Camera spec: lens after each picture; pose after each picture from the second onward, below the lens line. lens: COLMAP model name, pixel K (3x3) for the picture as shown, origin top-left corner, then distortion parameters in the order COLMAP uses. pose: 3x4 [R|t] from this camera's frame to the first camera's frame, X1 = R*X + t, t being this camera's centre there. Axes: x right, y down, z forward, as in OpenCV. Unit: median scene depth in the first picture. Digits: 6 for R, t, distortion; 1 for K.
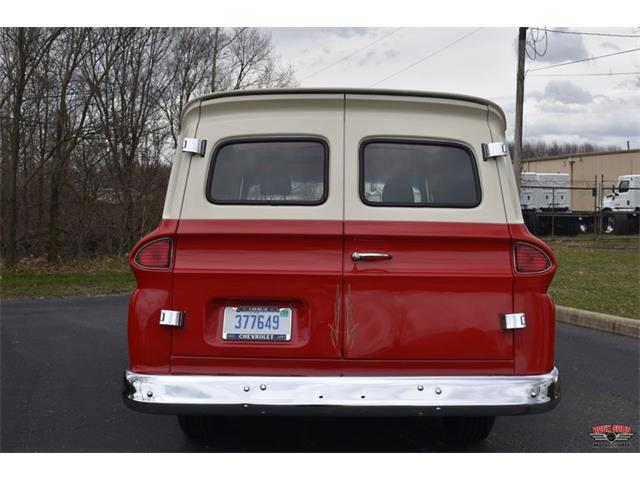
lens RADIAL K [[618.5, 0, 320.0], [0, 618.5, 240.0], [0, 0, 1]] dist [-0.080761, 0.008915]
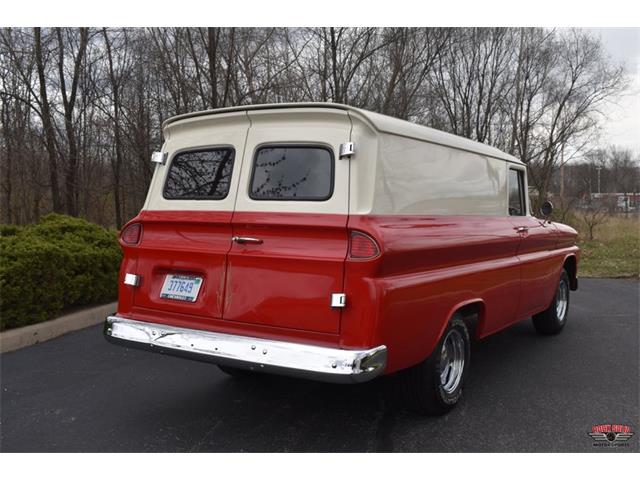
lens RADIAL K [[622.2, 0, 340.8], [0, 622.2, 238.1], [0, 0, 1]] dist [-0.047105, 0.002981]
pose [[0.857979, 0.024970, -0.513078, 0.882548], [-0.024580, 0.999669, 0.007547, 0.008041], [0.513097, 0.006137, 0.858309, 0.016181]]
